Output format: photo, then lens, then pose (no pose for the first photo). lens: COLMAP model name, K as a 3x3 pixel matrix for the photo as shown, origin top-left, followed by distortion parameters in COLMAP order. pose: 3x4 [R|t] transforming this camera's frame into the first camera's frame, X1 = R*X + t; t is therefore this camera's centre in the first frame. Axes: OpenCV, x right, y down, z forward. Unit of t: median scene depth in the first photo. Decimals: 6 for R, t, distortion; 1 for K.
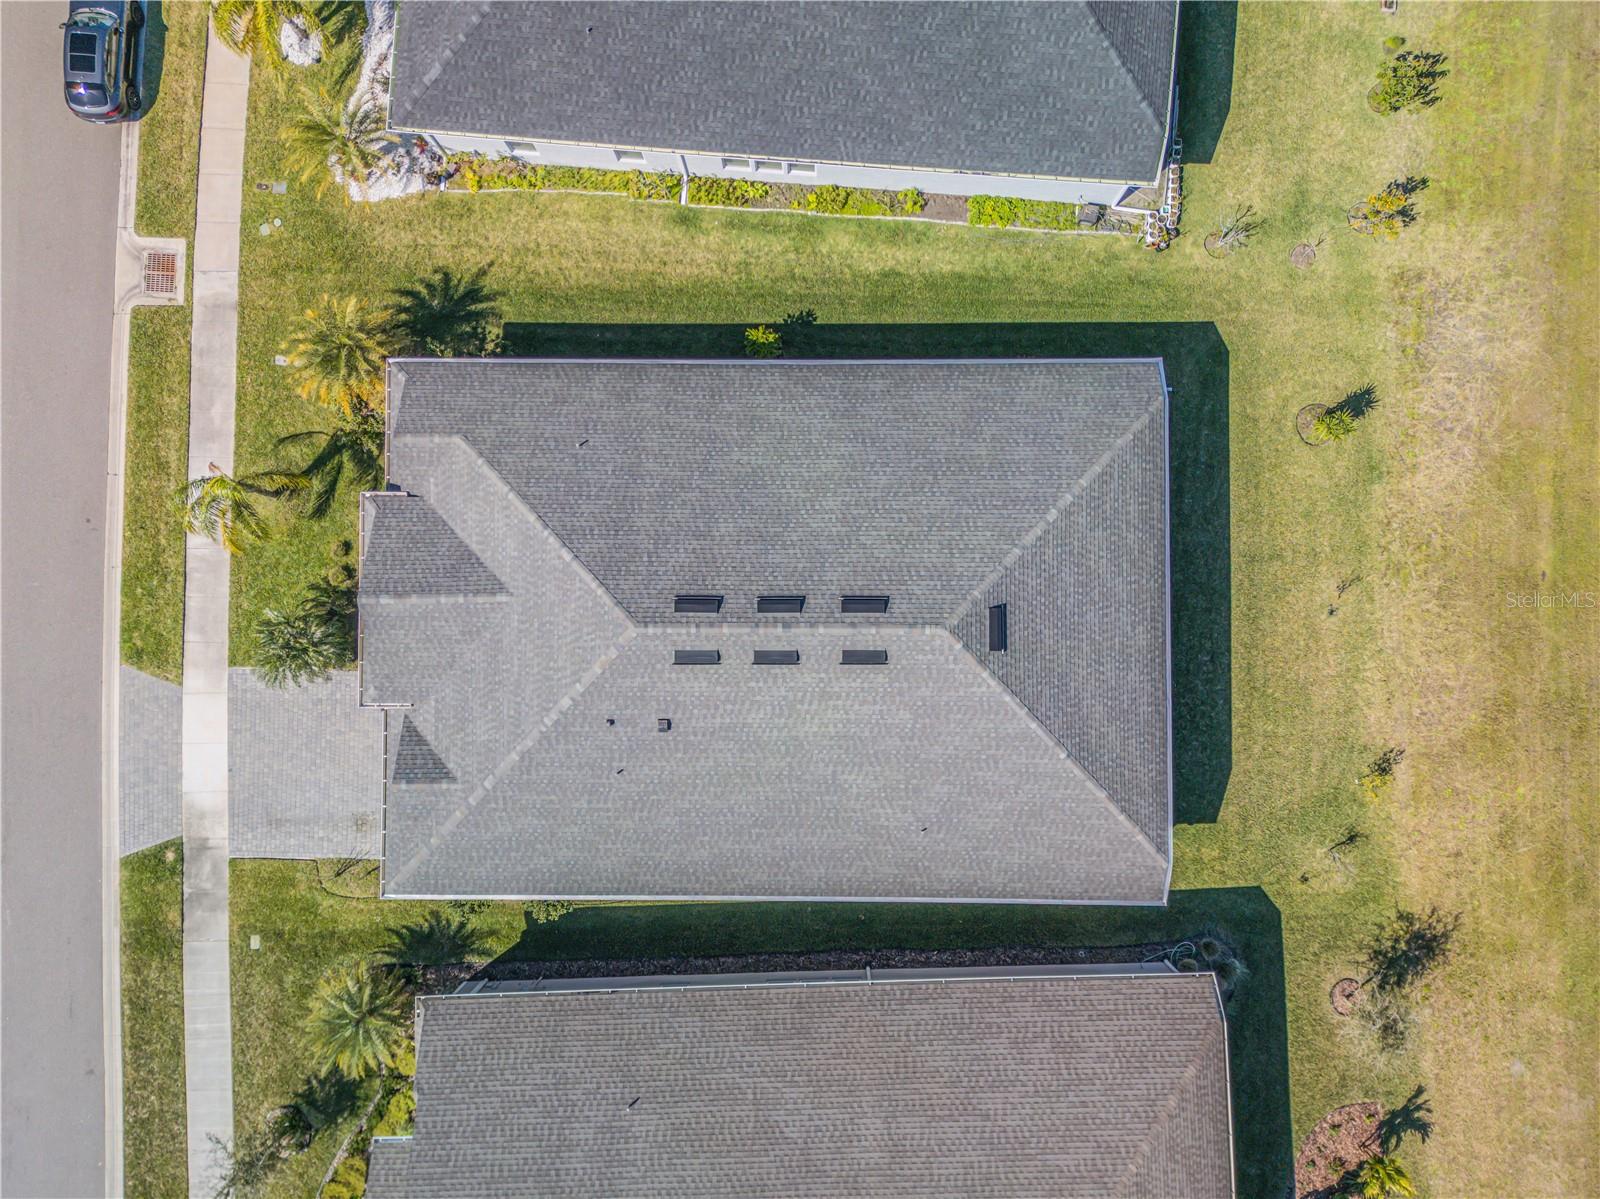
lens RADIAL K [[1135.8, 0, 807.7], [0, 1135.8, 600.8], [0, 0, 1]] dist [0.073221, -0.069409]
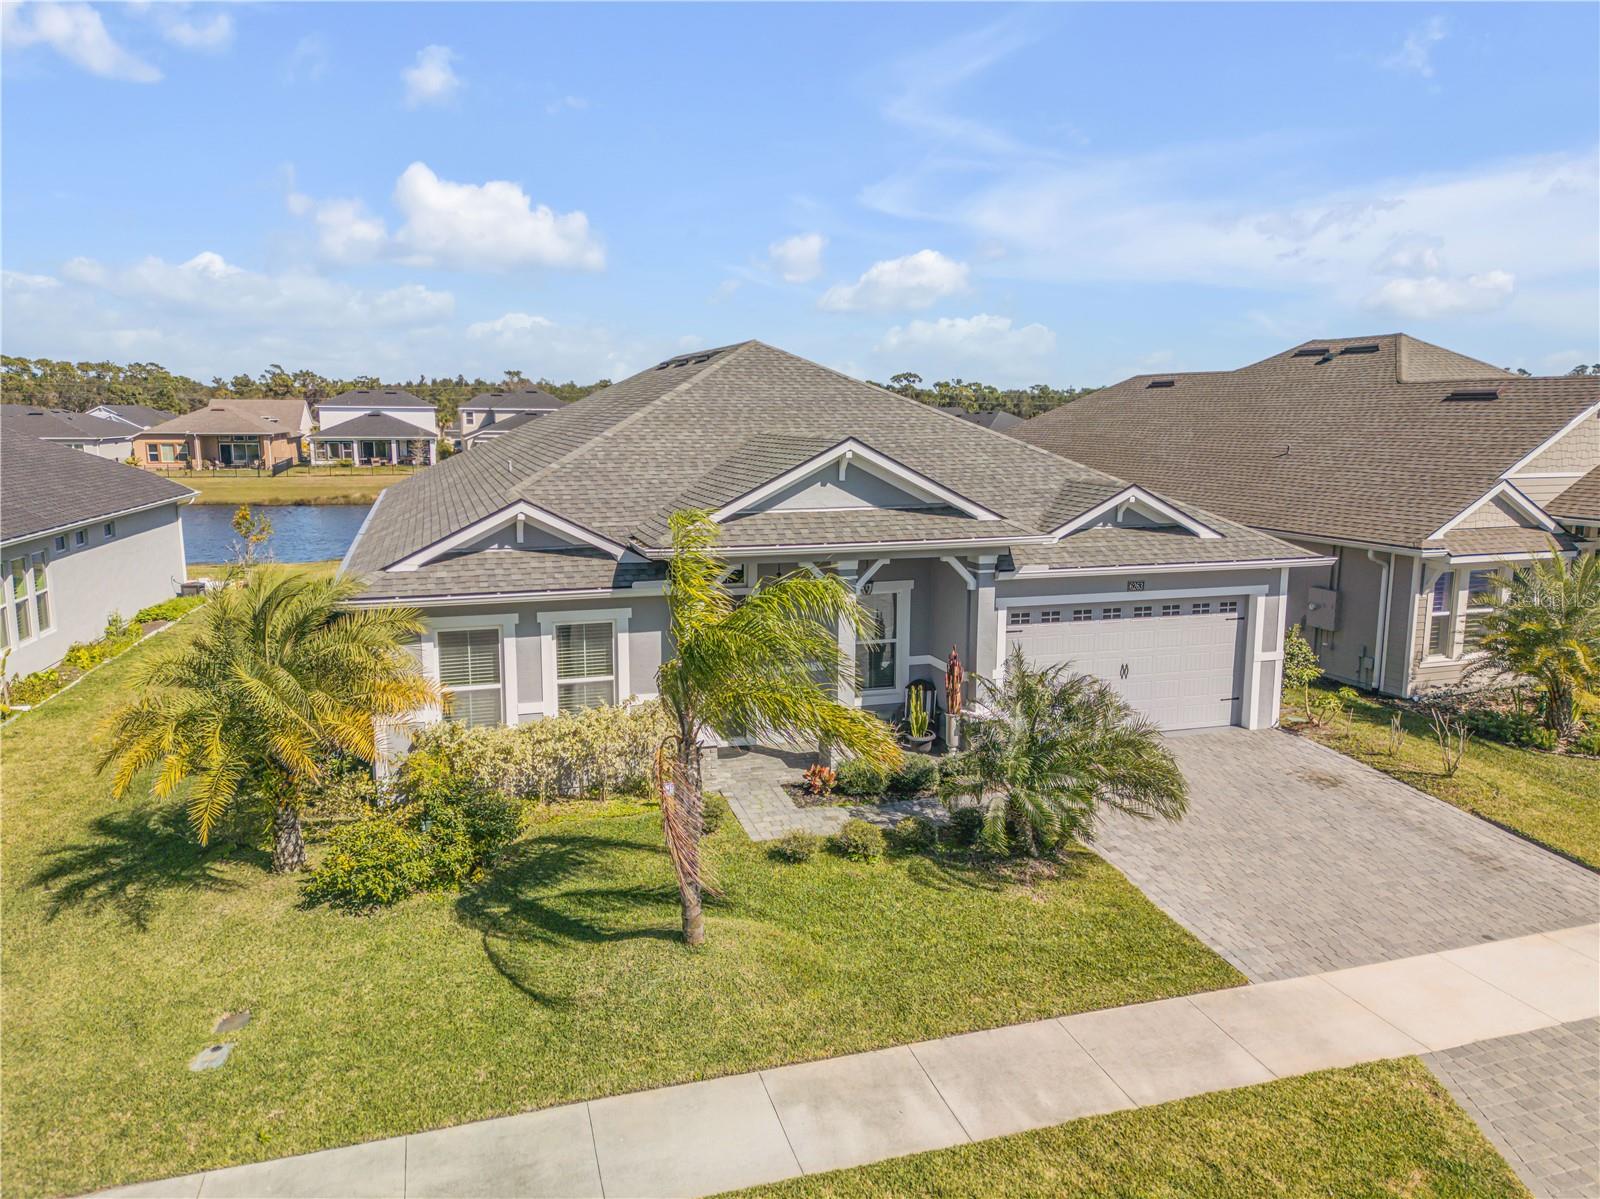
lens RADIAL K [[1135.8, 0, 807.7], [0, 1135.8, 600.8], [0, 0, 1]] dist [0.073221, -0.069409]
pose [[-0.314845, -0.133949, 0.939644, -0.752085], [0.948921, -0.022987, 0.314676, -0.157826], [-0.020551, 0.990722, 0.134344, 0.854295]]
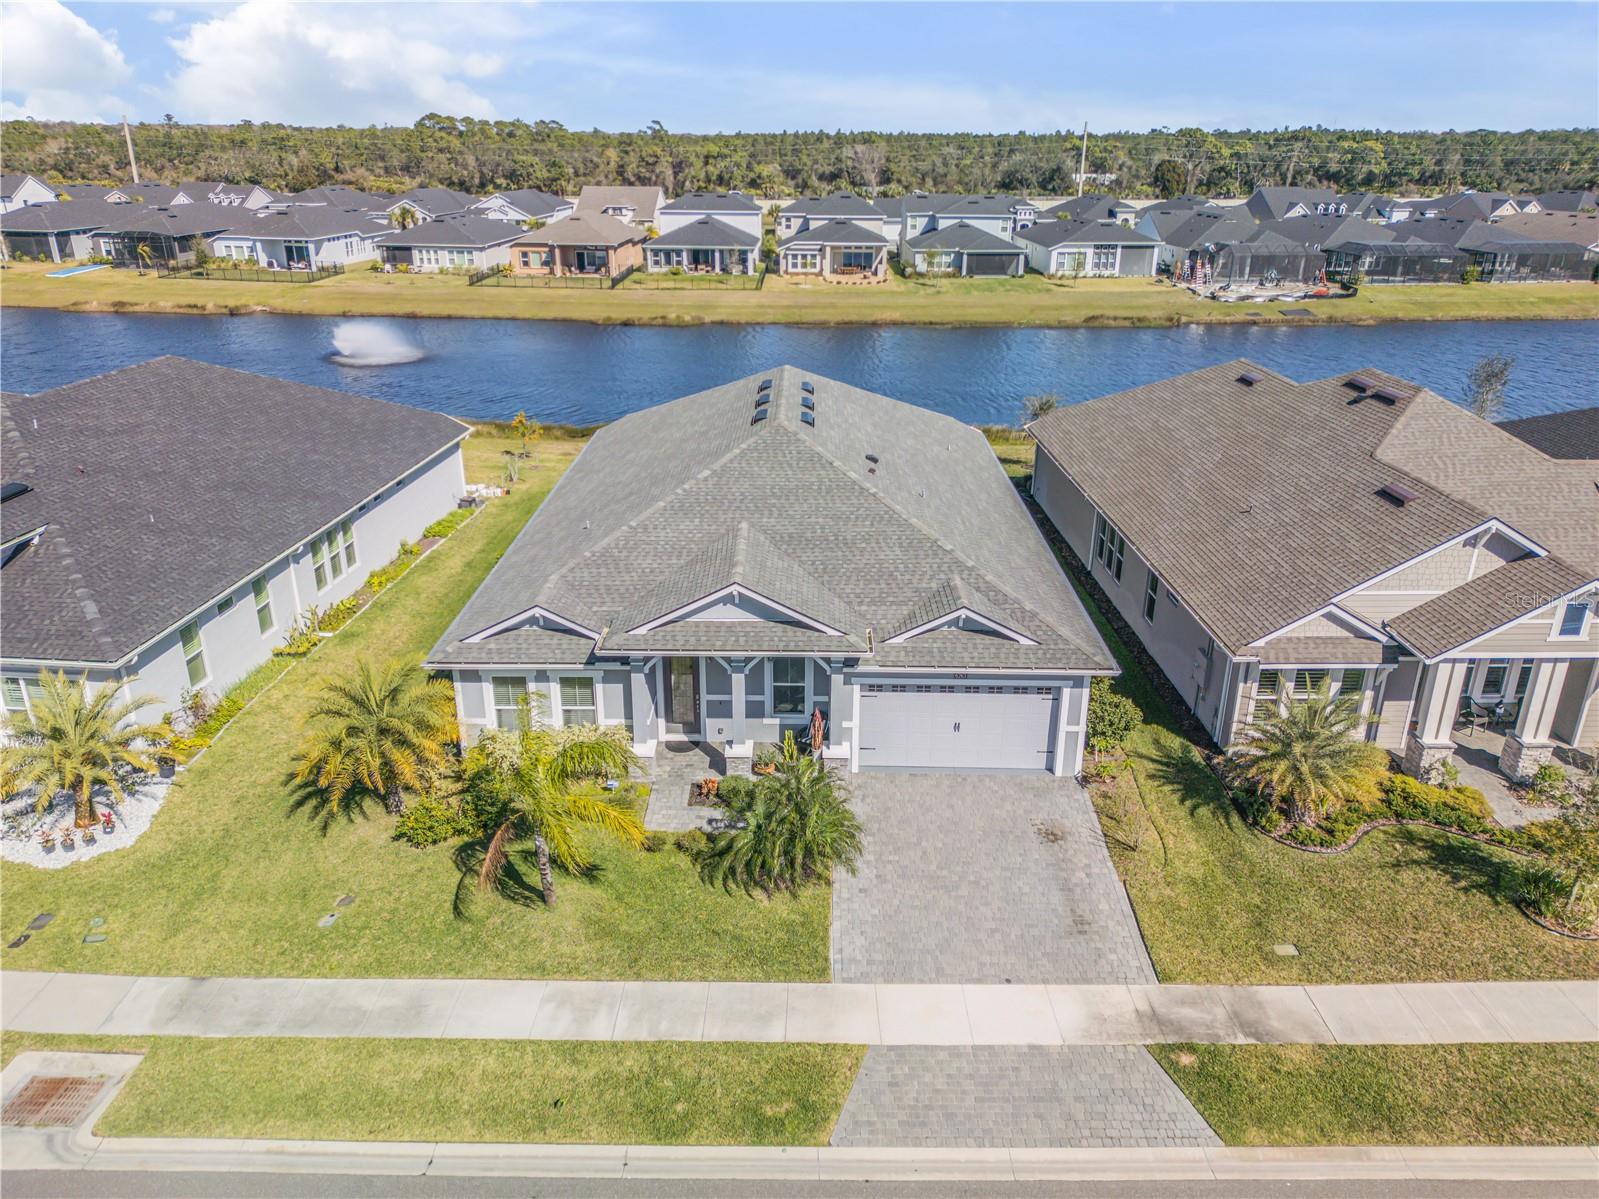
lens RADIAL K [[1135.1, 0, 807.2], [0, 1135.1, 600.8], [0, 0, 1]] dist [0.073221, -0.069409]
pose [[0.002058, -0.356183, 0.934414, -0.970058], [0.999463, 0.031299, 0.009729, 0.034382], [-0.032712, 0.933892, 0.356056, 0.618957]]
